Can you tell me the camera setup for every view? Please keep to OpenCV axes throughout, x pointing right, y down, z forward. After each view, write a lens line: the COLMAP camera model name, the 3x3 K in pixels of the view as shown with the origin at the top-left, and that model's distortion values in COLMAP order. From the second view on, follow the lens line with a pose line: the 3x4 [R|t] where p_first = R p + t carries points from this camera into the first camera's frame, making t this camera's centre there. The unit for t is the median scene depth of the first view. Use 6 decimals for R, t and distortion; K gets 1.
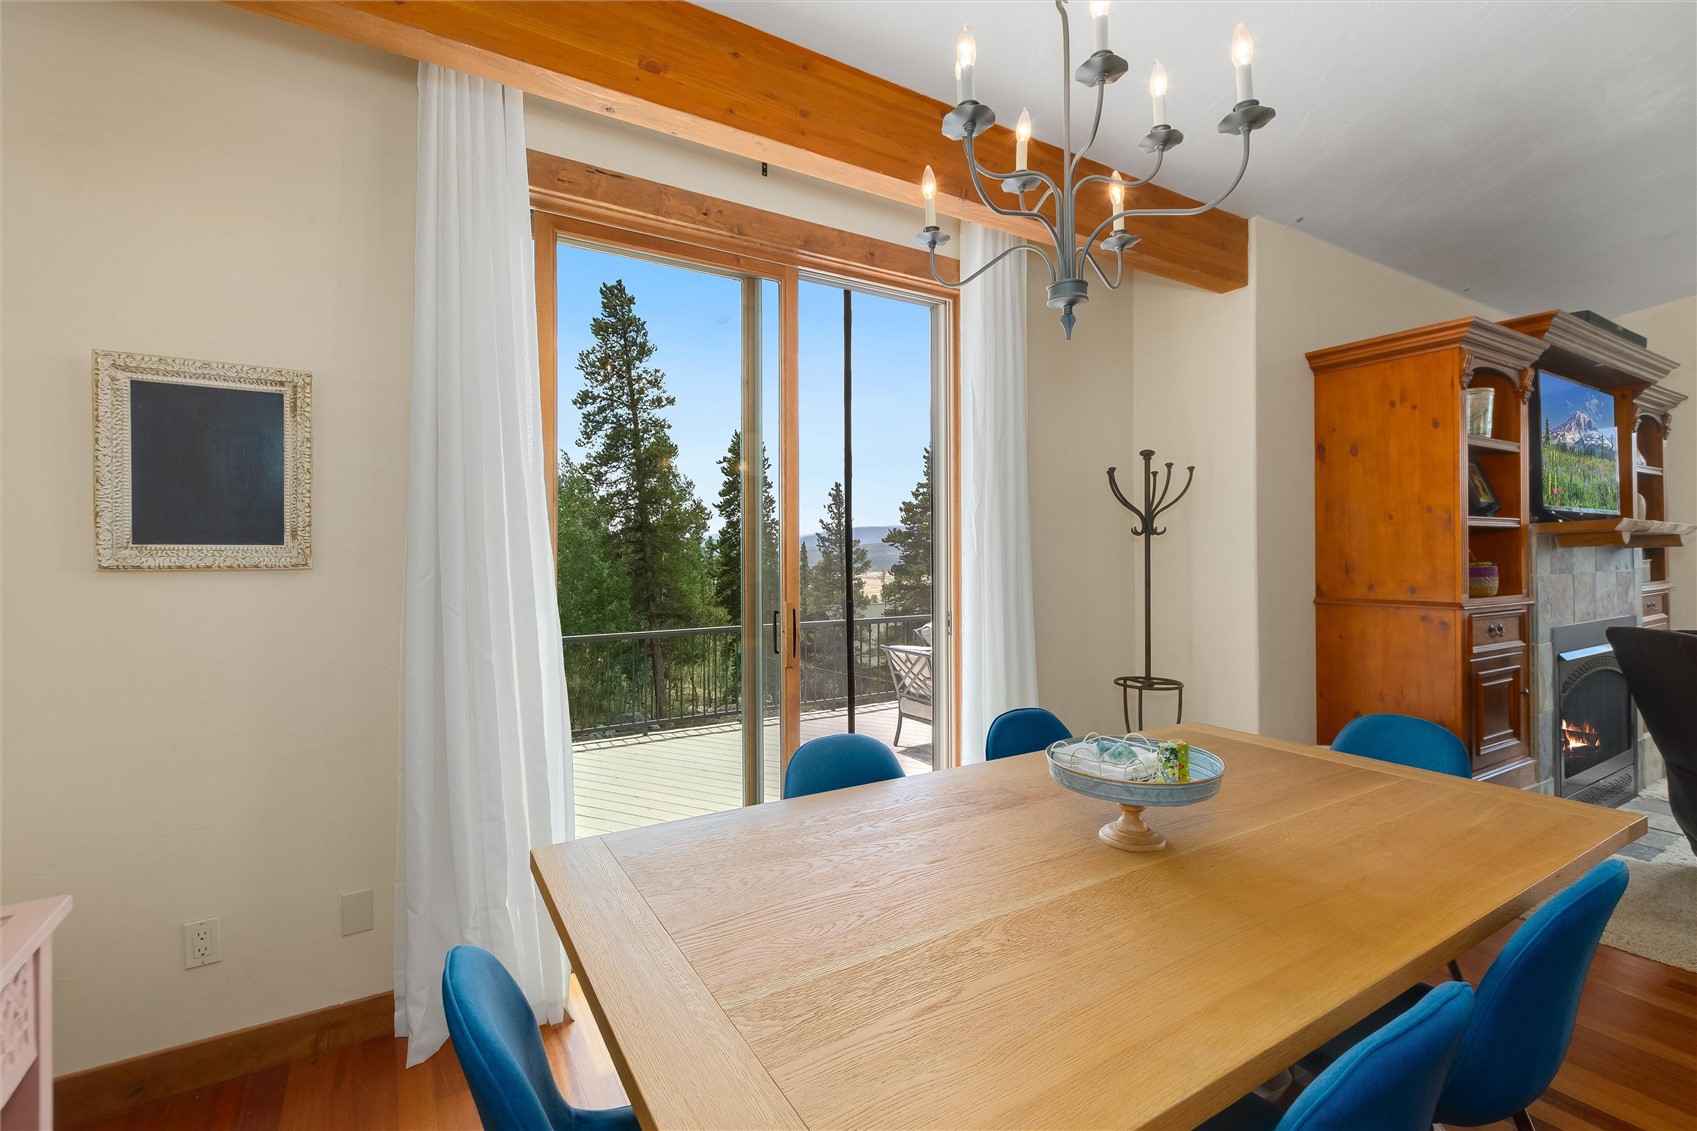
lens RADIAL K [[765.5, 0, 867.7], [0, 765.5, 558.3], [0, 0, 1]] dist [0.001204, 0.000273]
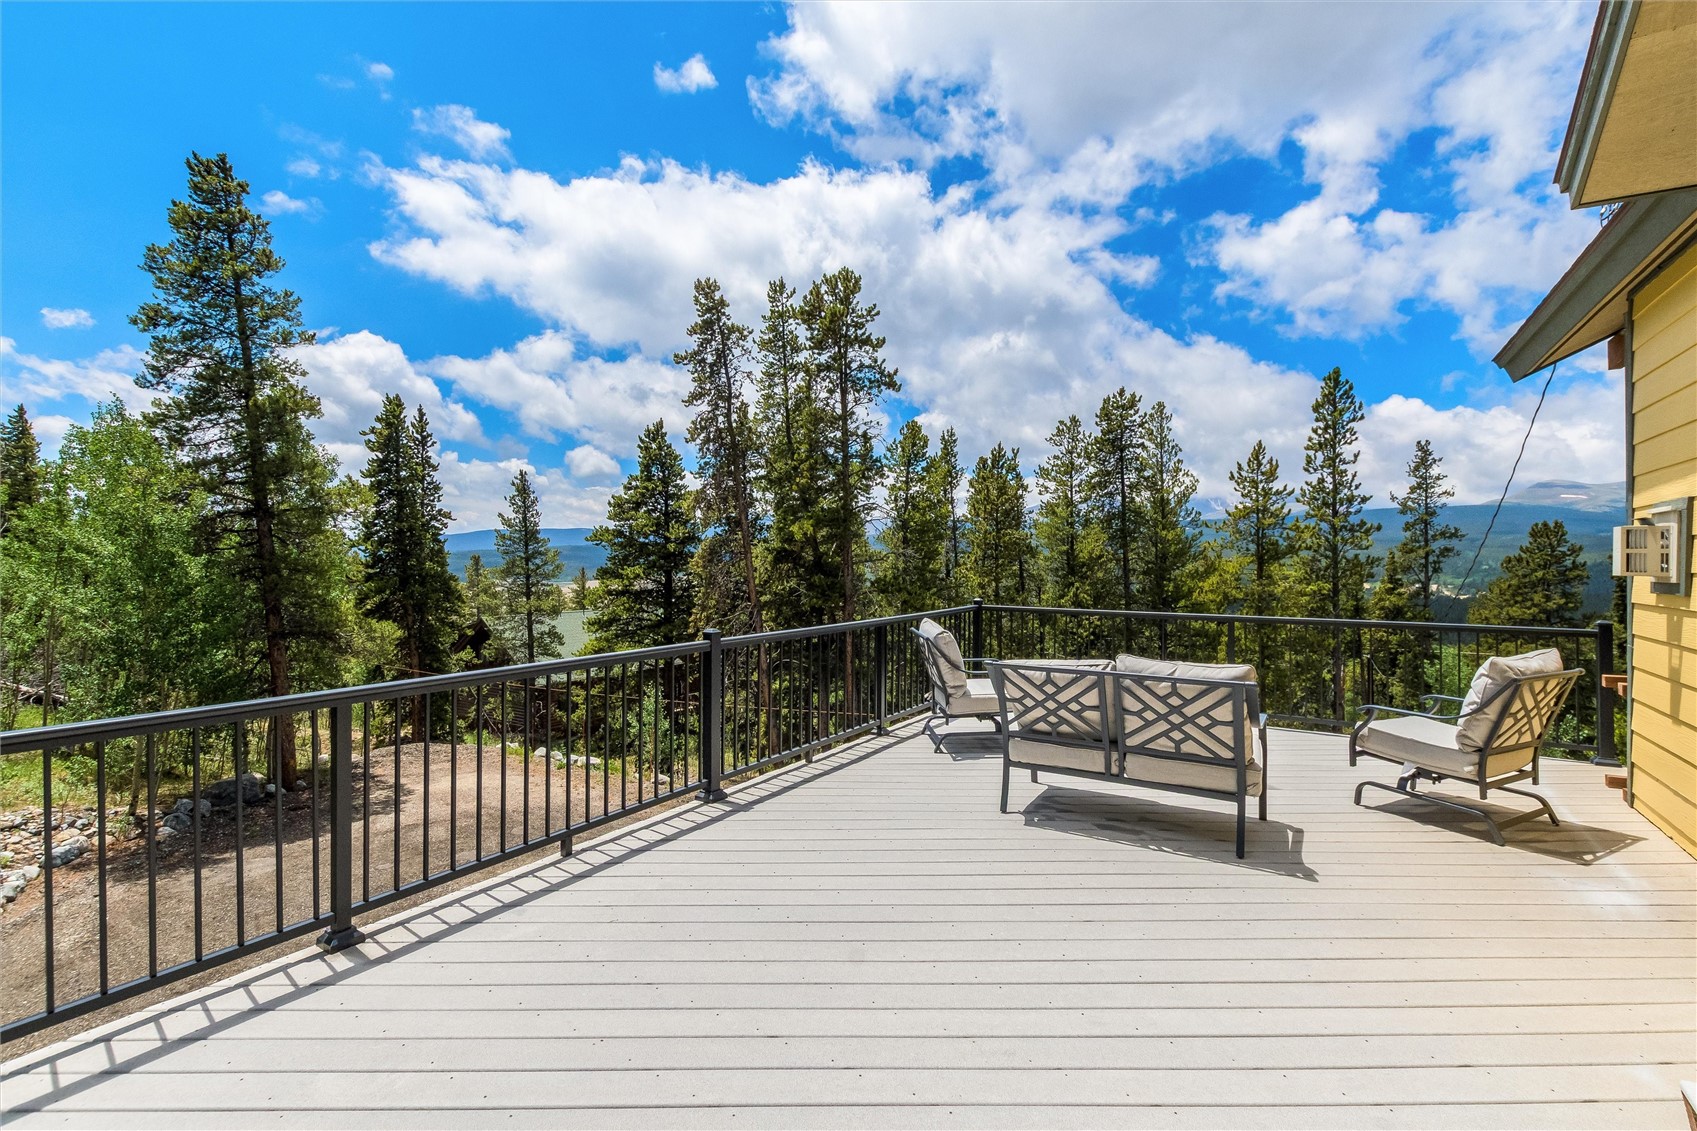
lens RADIAL K [[757.4, 0, 867.1], [0, 757.4, 550.6], [0, 0, 1]] dist [0.002646, -0.000926]
pose [[0.896687, 0.010997, 0.442528, -0.100203], [-0.001926, 0.999779, -0.020944, 0.009177], [-0.442661, 0.017928, 0.896510, 0.129302]]
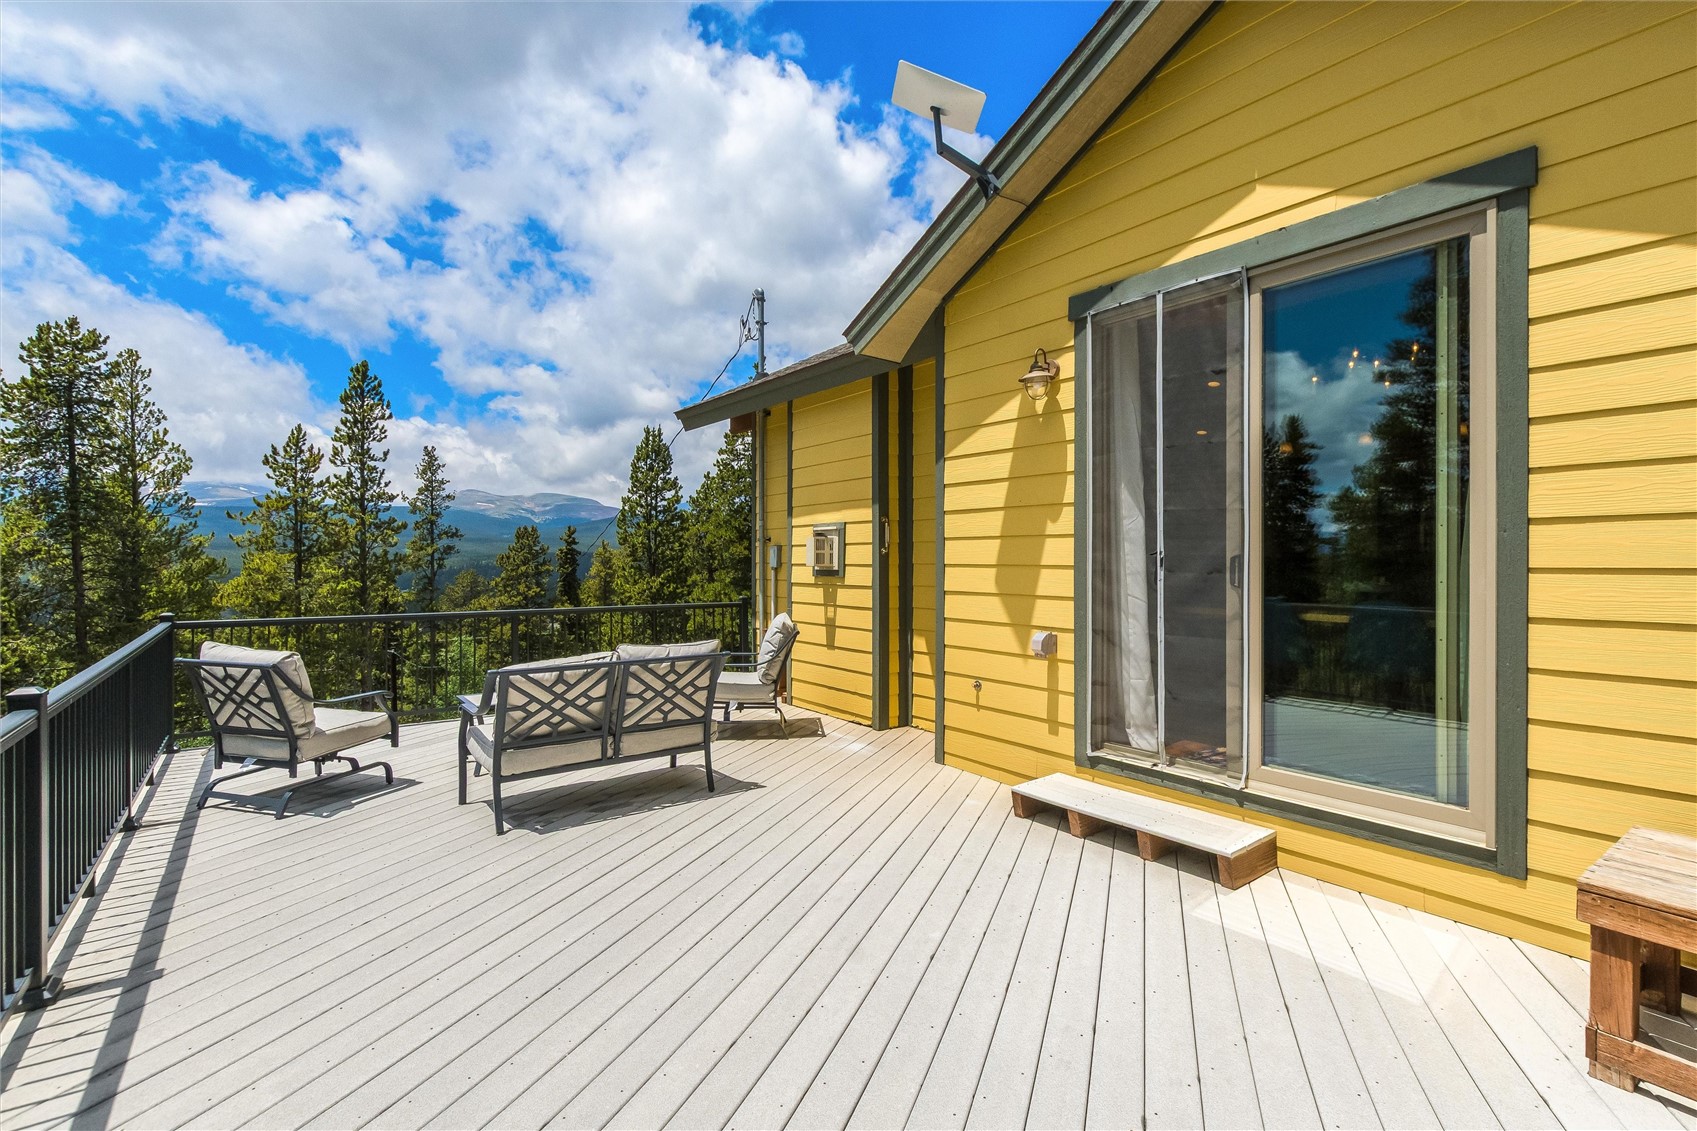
lens RADIAL K [[765.5, 0, 867.7], [0, 765.5, 558.3], [0, 0, 1]] dist [0.001204, 0.000273]
pose [[-0.100328, 0.003415, 0.994949, -0.164664], [0.008426, 0.999961, -0.002582, 0.008803], [-0.994919, 0.008125, -0.100353, 0.214811]]
